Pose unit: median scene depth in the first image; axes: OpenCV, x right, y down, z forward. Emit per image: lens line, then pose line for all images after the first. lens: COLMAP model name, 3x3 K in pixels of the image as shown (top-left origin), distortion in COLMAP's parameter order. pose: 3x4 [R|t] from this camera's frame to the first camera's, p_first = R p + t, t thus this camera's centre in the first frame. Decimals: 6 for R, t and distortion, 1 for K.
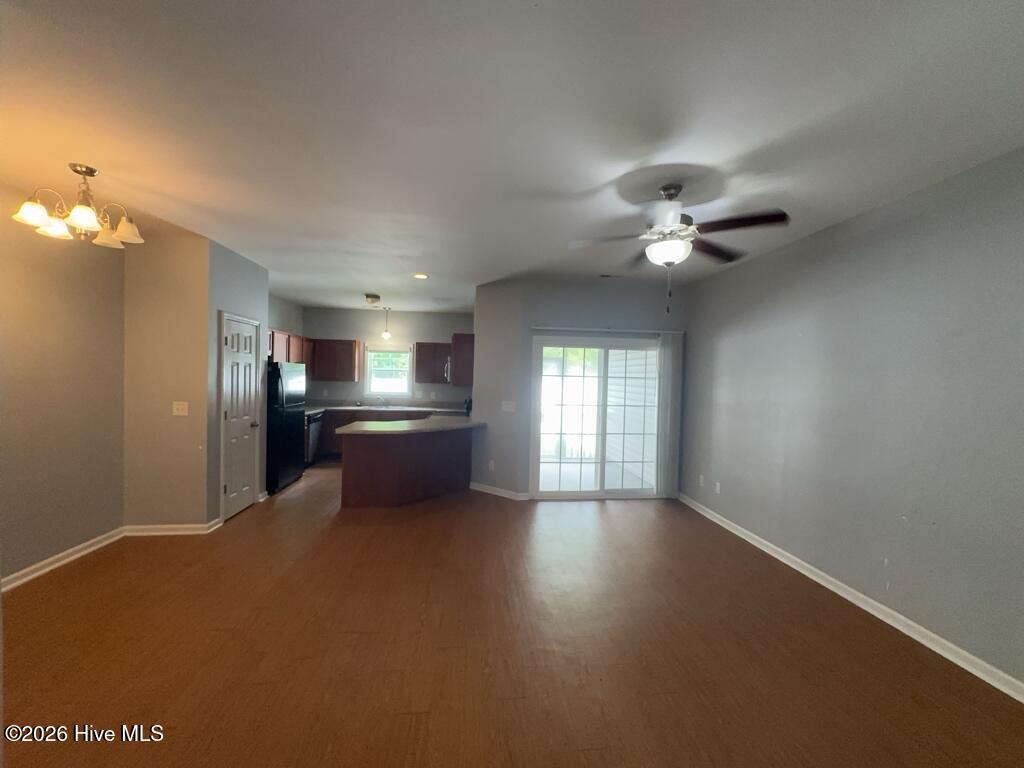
lens RADIAL K [[410.1, 0, 512.0], [0, 410.1, 384.0], [0, 0, 1]] dist [-0.000304, -0.000041]
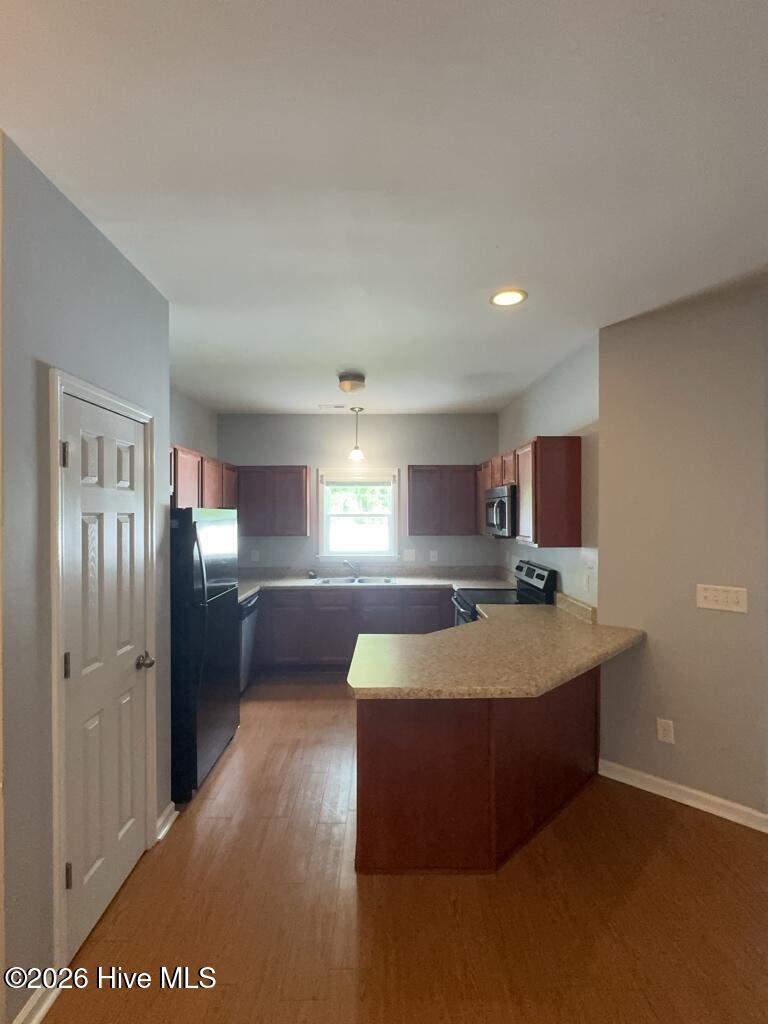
lens RADIAL K [[479.6, 0, 384.0], [0, 479.6, 512.0], [0, 0, 1]] dist [-0.000695, -0.000023]
pose [[0.994968, -0.032022, -0.094934, -0.299835], [0.029591, 0.999200, -0.026898, -0.027660], [0.095720, 0.023953, 0.995120, 0.479585]]
